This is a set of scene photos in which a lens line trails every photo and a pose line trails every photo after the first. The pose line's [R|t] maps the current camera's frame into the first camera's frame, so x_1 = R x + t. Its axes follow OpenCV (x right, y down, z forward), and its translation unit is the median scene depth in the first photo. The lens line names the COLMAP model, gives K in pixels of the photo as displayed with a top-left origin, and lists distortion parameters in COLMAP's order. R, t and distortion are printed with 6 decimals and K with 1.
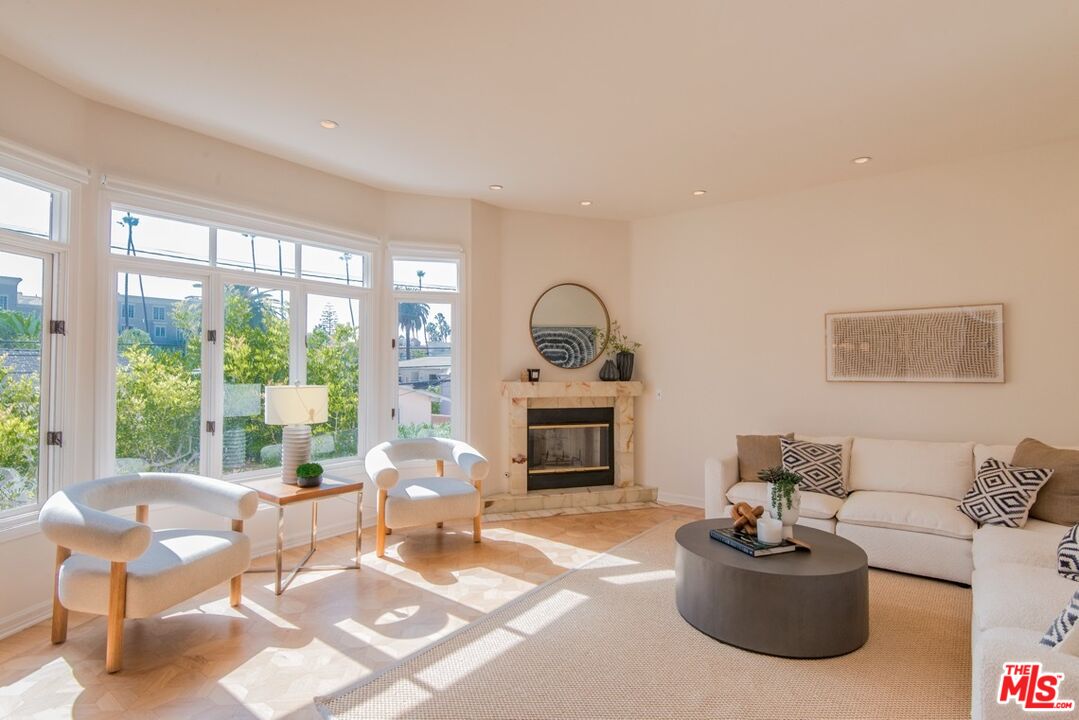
lens RADIAL K [[549.9, 0, 534.9], [0, 549.9, 356.9], [0, 0, 1]] dist [0.021043, -0.017409]
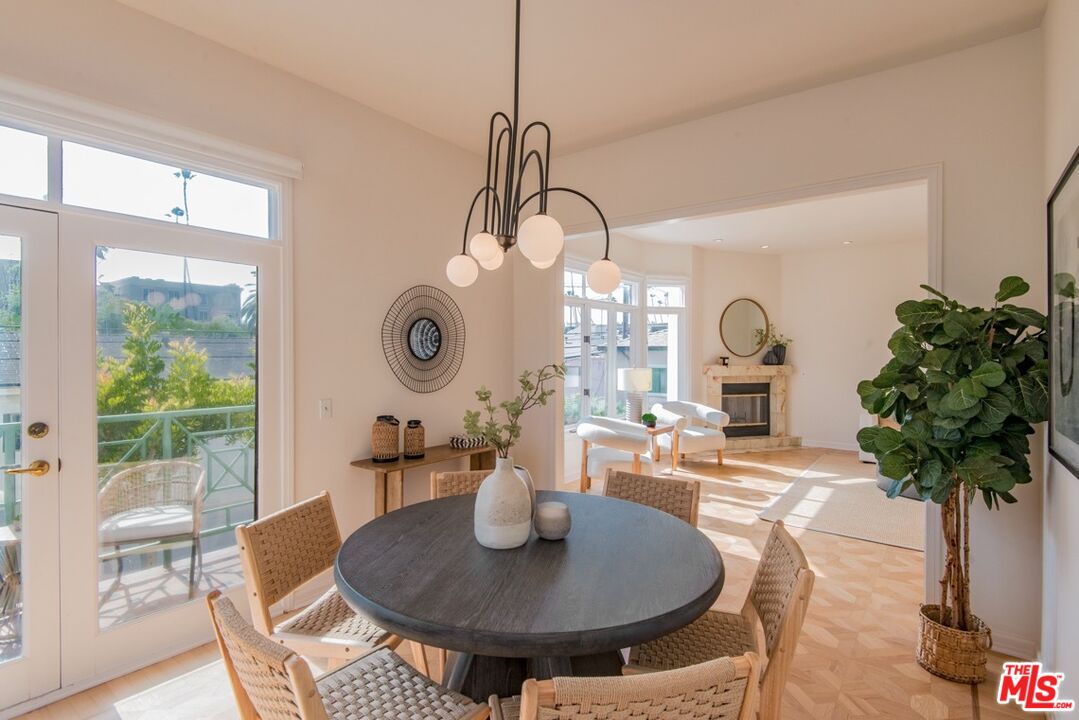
lens RADIAL K [[549.9, 0, 535.6], [0, 549.9, 352.1], [0, 0, 1]] dist [0.021043, -0.017409]
pose [[0.999814, -0.000384, 0.019271, -0.574905], [-0.000088, 0.999699, 0.024519, -0.029205], [-0.019275, -0.024516, 0.999514, -0.507908]]
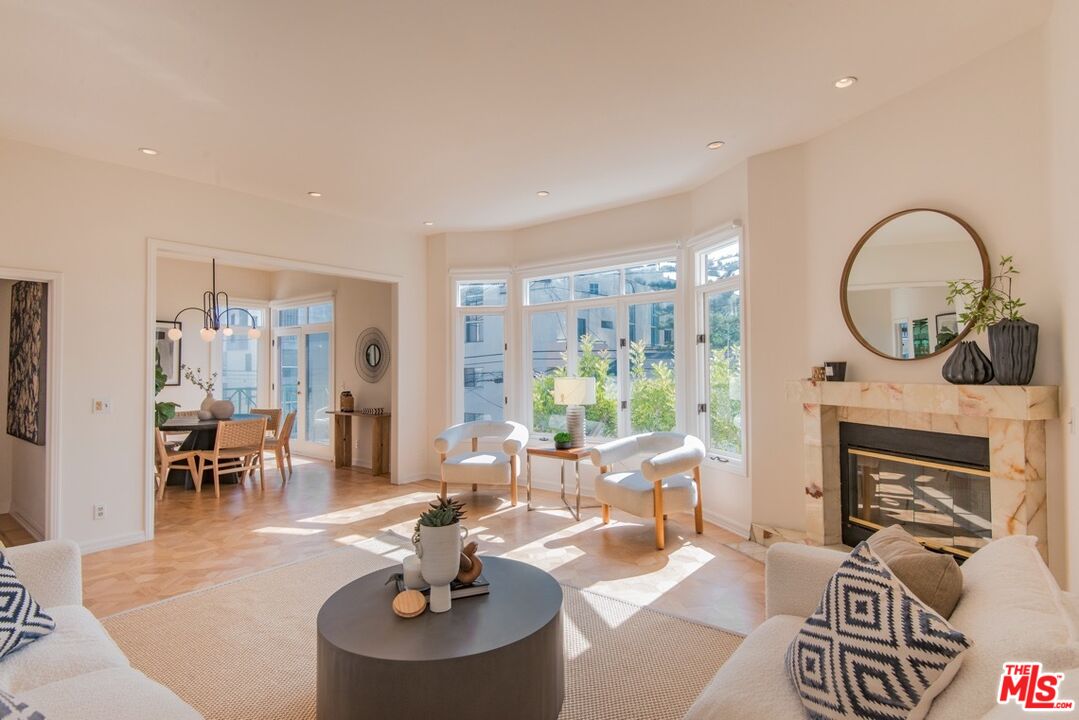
lens RADIAL K [[549.9, 0, 526.9], [0, 549.9, 361.6], [0, 0, 1]] dist [0.021043, -0.017409]
pose [[-0.030891, -0.013588, -0.999430, 0.718651], [0.030593, 0.999426, -0.014533, 0.020623], [0.999054, -0.031024, -0.030458, 0.688494]]
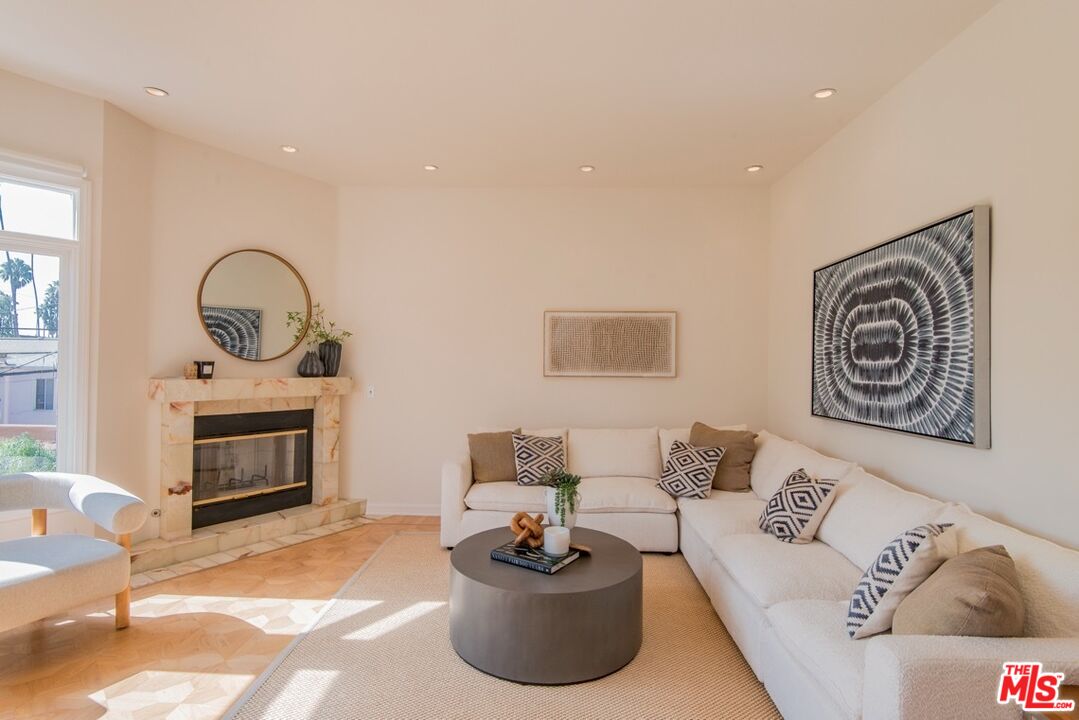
lens RADIAL K [[549.9, 0, 540.0], [0, 549.9, 355.3], [0, 0, 1]] dist [0.021043, -0.017409]
pose [[0.801505, 0.016123, 0.597771, -0.089090], [-0.023556, 0.999712, 0.004621, 0.000462], [-0.597524, -0.017785, 0.801654, 0.163016]]
